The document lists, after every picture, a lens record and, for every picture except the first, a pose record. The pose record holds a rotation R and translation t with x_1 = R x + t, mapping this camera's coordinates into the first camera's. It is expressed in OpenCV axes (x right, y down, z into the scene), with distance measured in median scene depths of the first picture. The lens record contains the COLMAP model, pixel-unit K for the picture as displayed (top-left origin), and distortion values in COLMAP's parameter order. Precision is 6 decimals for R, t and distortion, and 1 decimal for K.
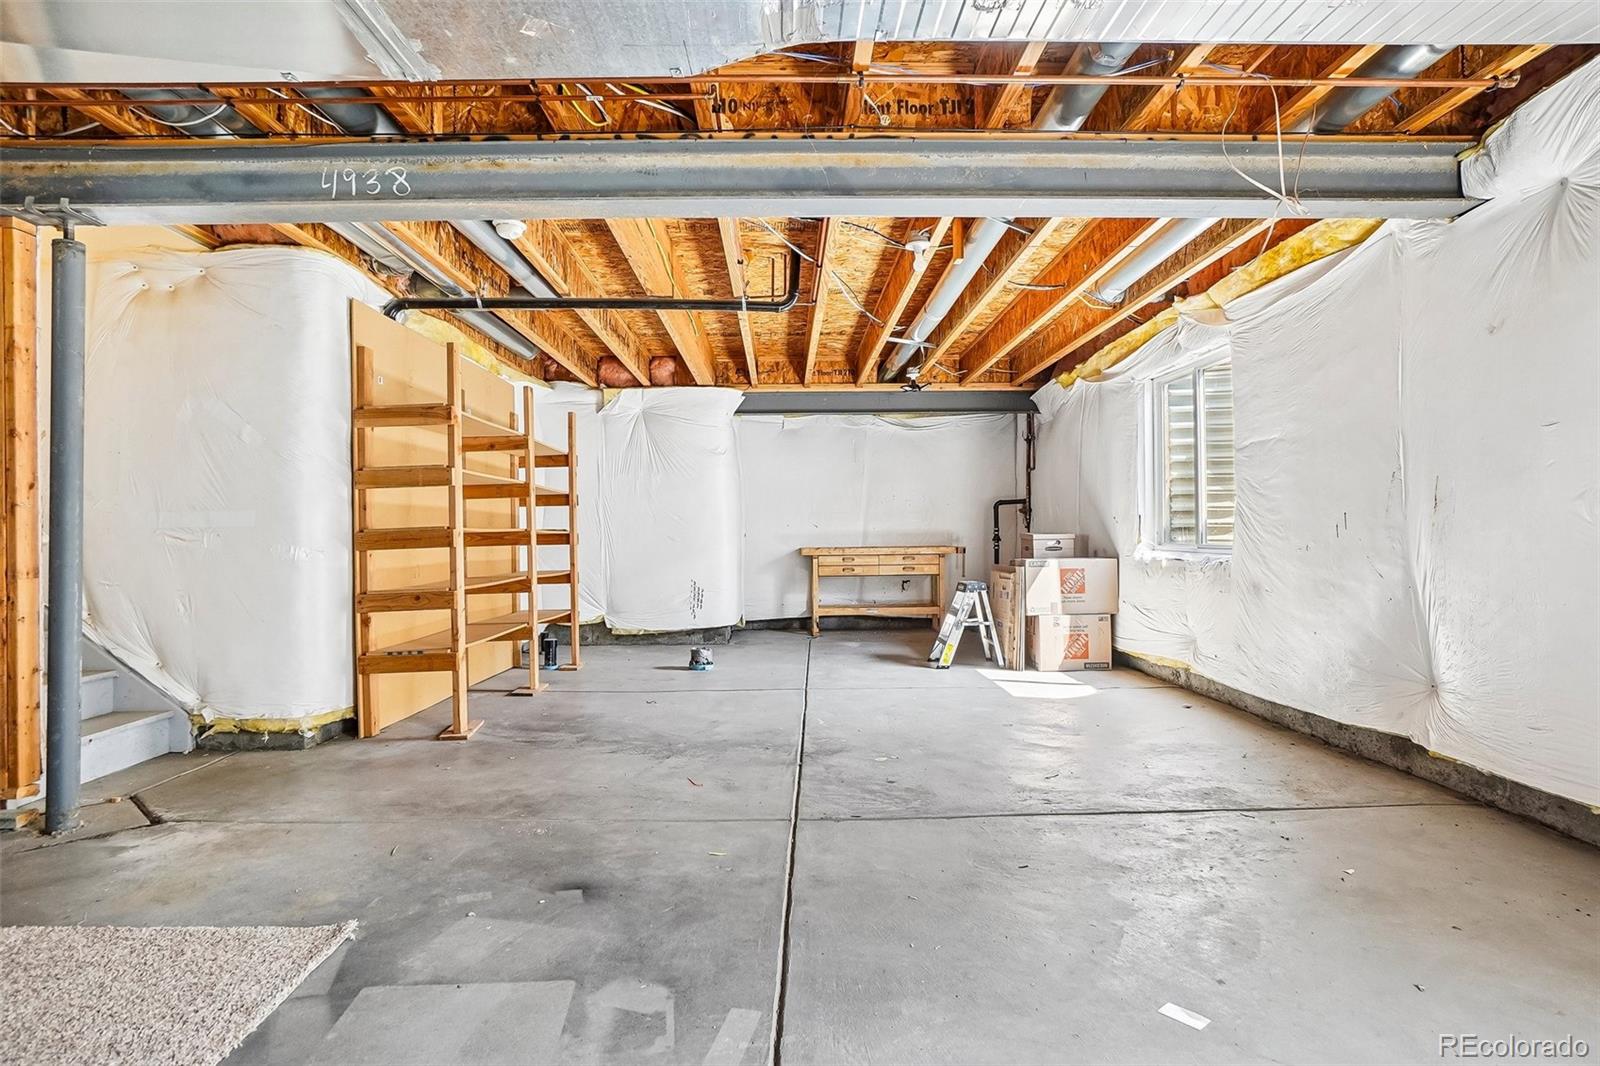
lens RADIAL K [[842.2, 0, 800.5], [0, 842.2, 518.8], [0, 0, 1]] dist [-0.051608, 0.028180]
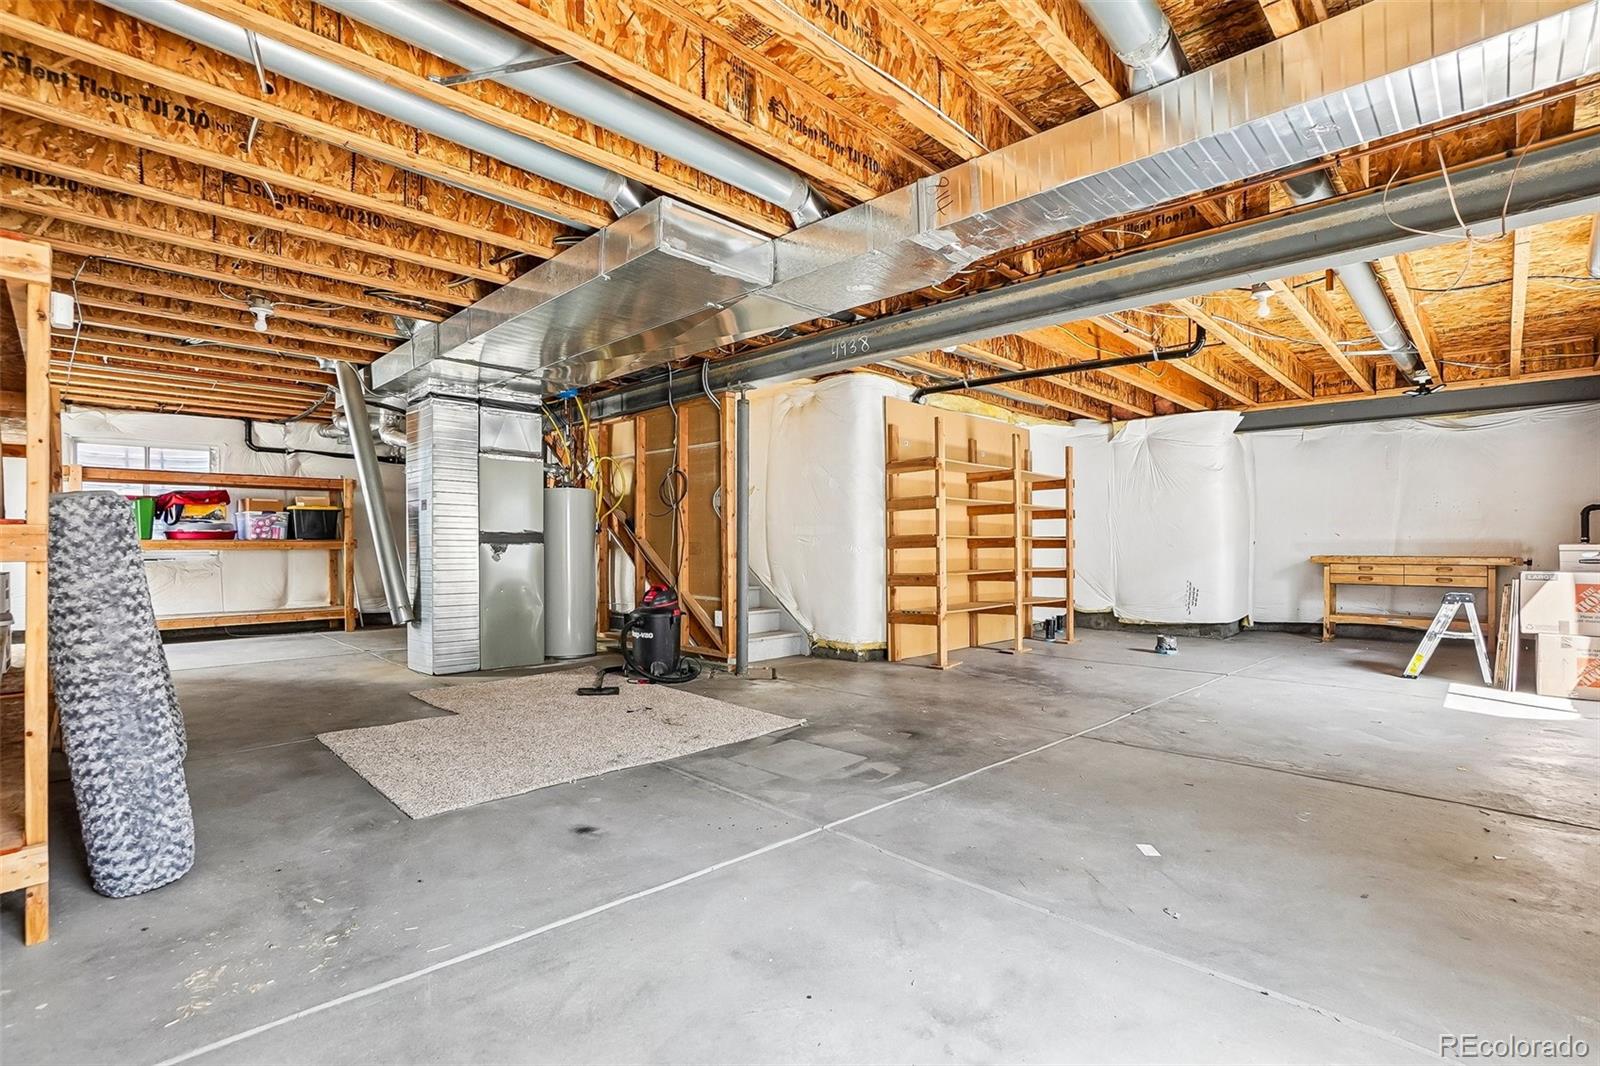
lens RADIAL K [[737.1, 0, 782.7], [0, 737.1, 538.5], [0, 0, 1]] dist [-0.044594, 0.000766]
pose [[0.693255, 0.006661, -0.720661, 0.376631], [0.004549, 0.999897, 0.013618, -0.003024], [0.720678, -0.012719, 0.693154, -0.169055]]
